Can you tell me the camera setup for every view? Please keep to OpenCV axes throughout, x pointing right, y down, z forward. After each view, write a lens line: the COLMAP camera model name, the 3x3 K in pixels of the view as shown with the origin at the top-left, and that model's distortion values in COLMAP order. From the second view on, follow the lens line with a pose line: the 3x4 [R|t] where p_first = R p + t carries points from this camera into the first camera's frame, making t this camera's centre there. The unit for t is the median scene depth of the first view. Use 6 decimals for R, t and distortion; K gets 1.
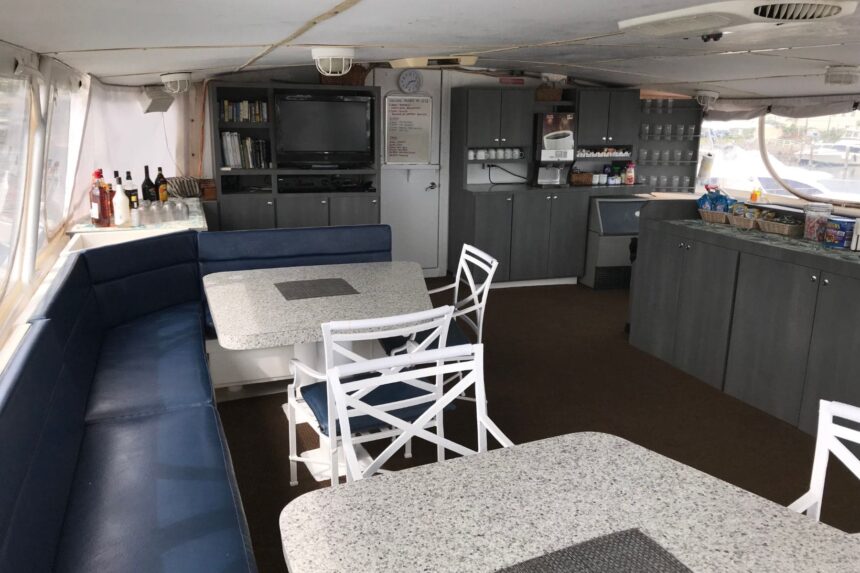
lens RADIAL K [[720.8, 0, 428.2], [0, 720.8, 302.6], [0, 0, 1]] dist [0.054586, -0.095460]
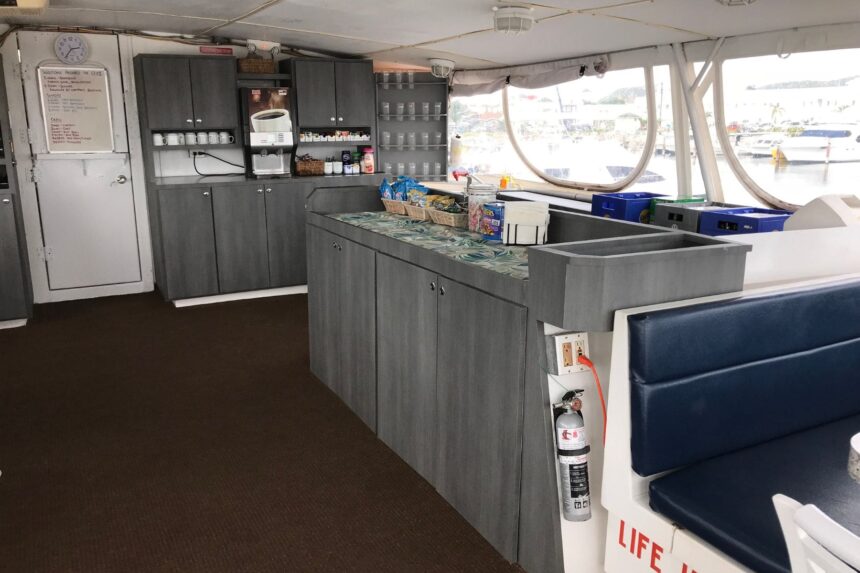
lens RADIAL K [[720.8, 0, 428.2], [0, 720.8, 302.6], [0, 0, 1]] dist [0.054586, -0.095460]
pose [[0.991613, -0.045777, 0.120866, 0.243034], [0.046065, 0.998938, 0.000413, -0.009149], [-0.120757, 0.005158, 0.992669, 0.156011]]
